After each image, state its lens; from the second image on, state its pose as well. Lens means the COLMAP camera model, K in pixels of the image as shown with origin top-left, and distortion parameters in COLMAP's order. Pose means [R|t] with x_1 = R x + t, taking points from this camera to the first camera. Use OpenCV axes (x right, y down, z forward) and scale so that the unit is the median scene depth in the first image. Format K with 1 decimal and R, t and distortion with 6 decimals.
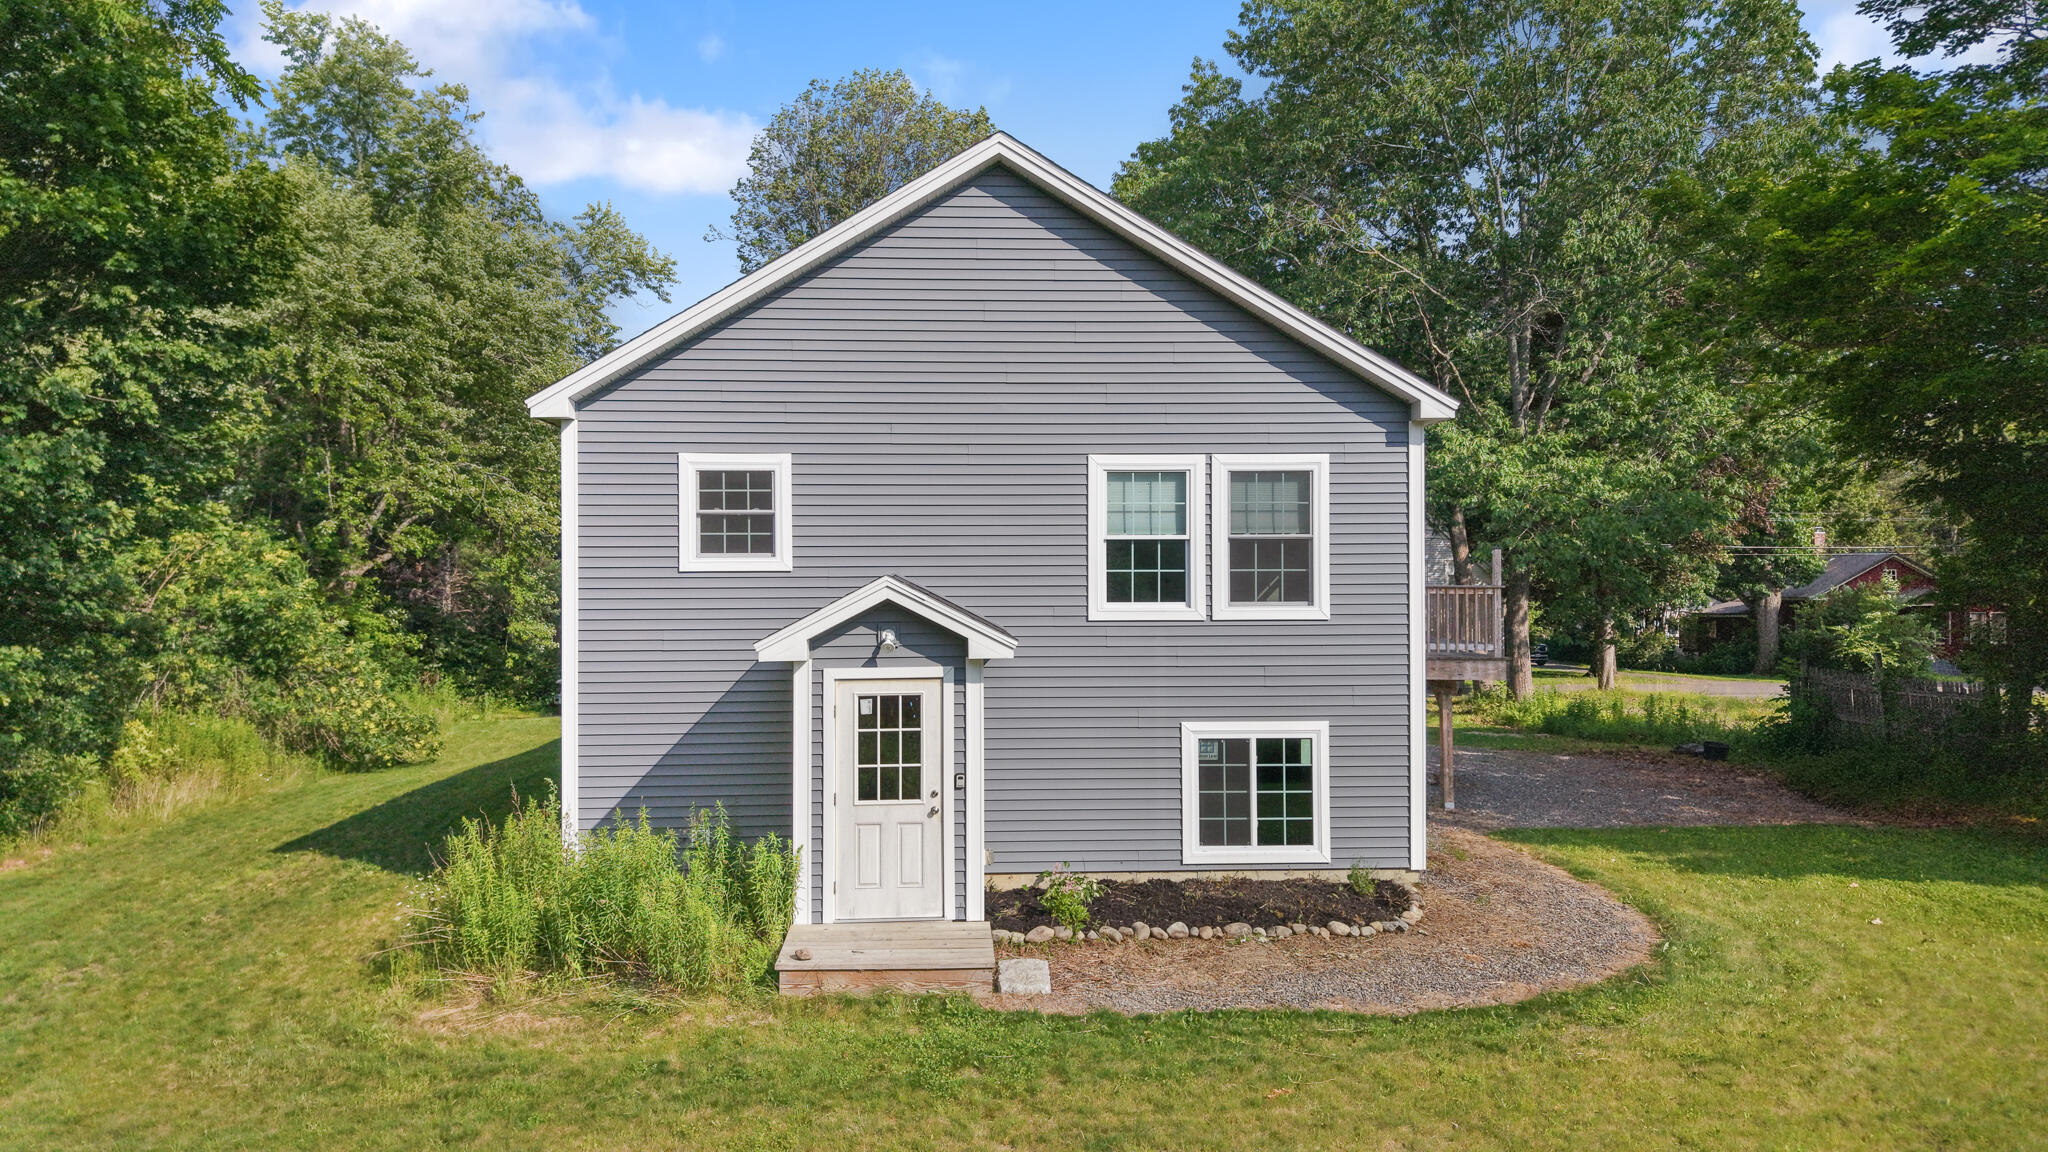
lens RADIAL K [[1402.3, 0, 1022.5], [0, 1402.3, 573.9], [0, 0, 1]] dist [0.024432, -0.029814]
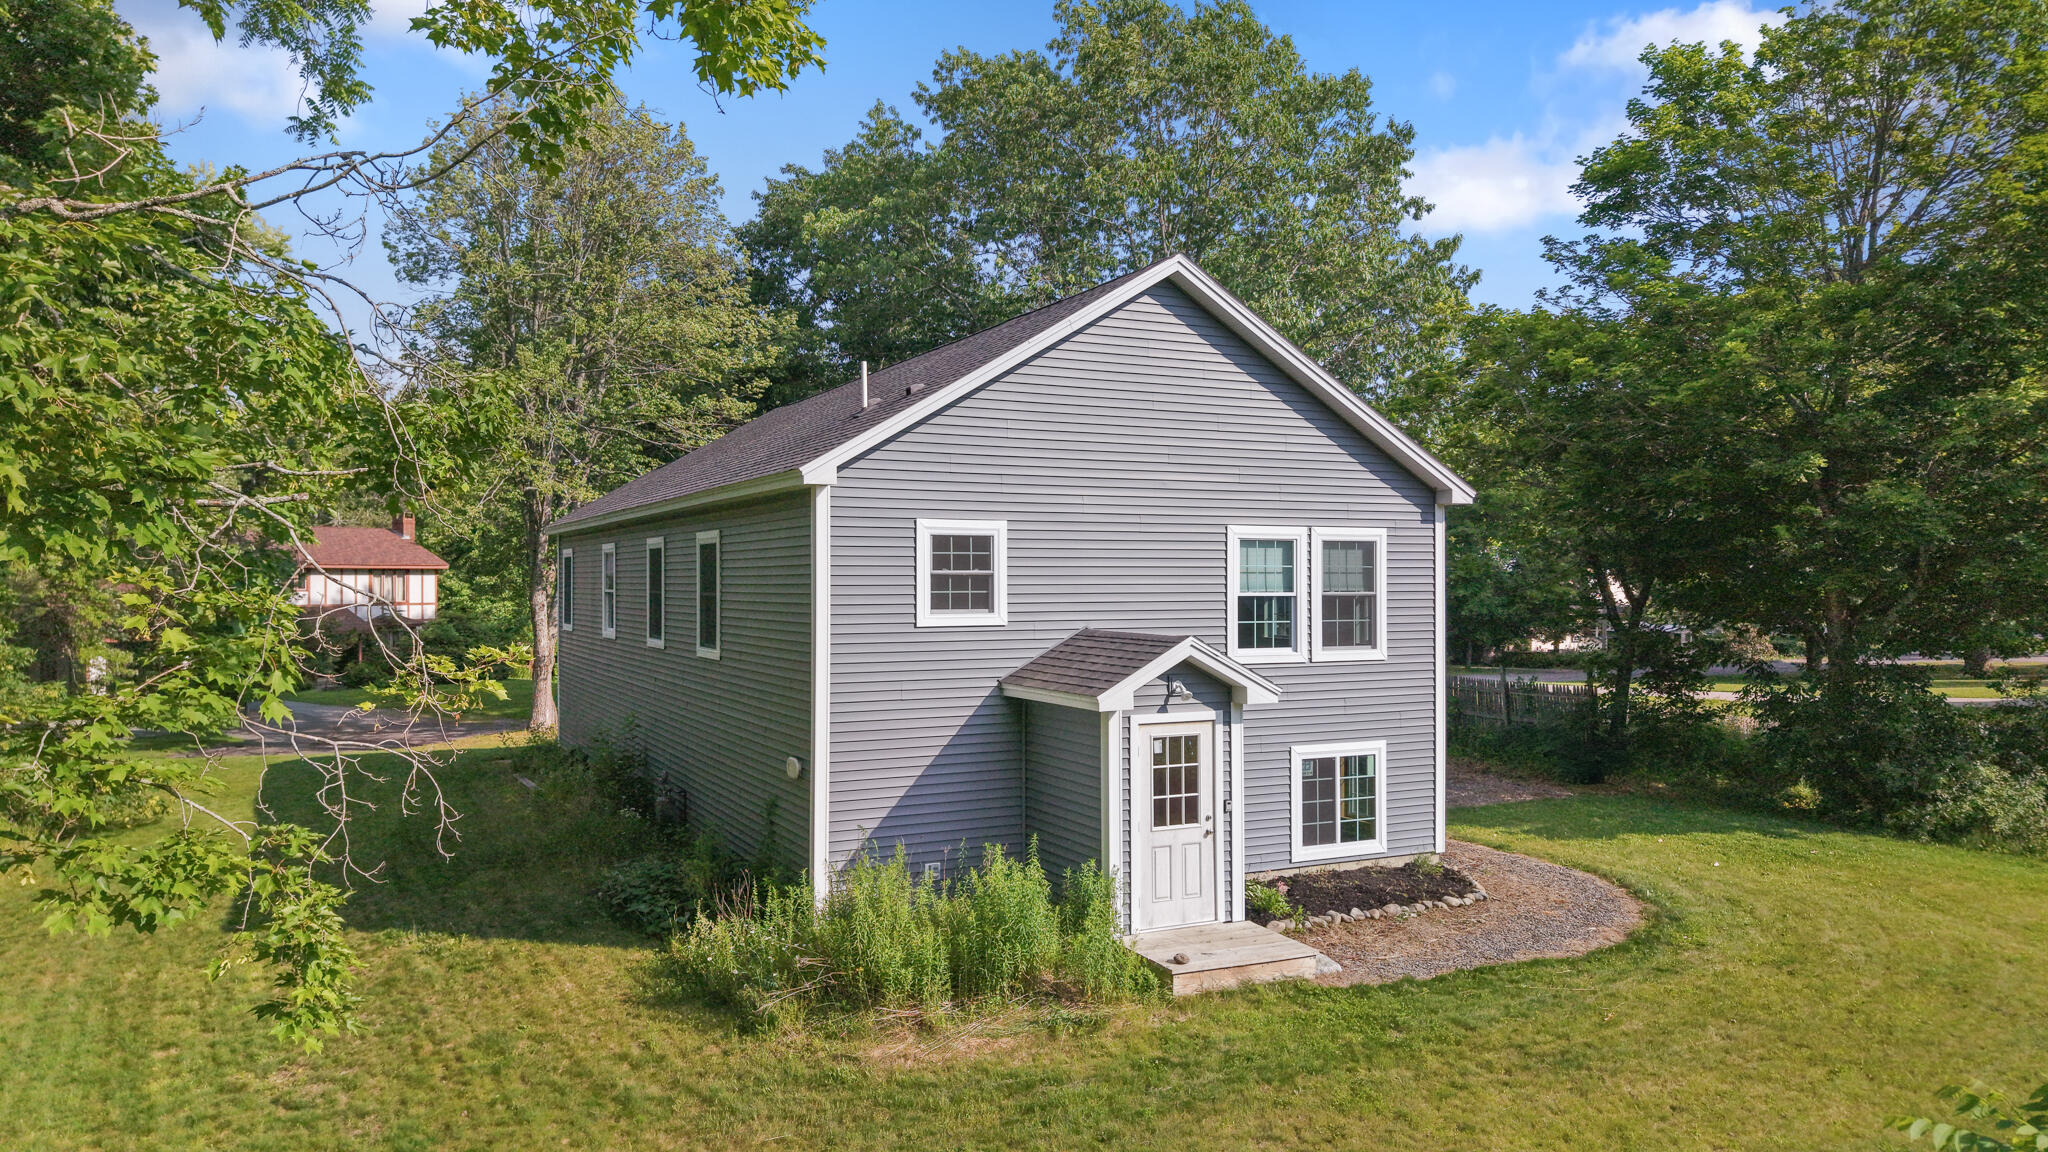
lens RADIAL K [[1402.3, 0, 1060.7], [0, 1402.3, 566.9], [0, 0, 1]] dist [0.024432, -0.029814]
pose [[0.912814, 0.008521, 0.408286, -0.573921], [-0.005829, 0.999952, -0.007836, -0.039796], [-0.408333, 0.004773, 0.912820, -0.033928]]
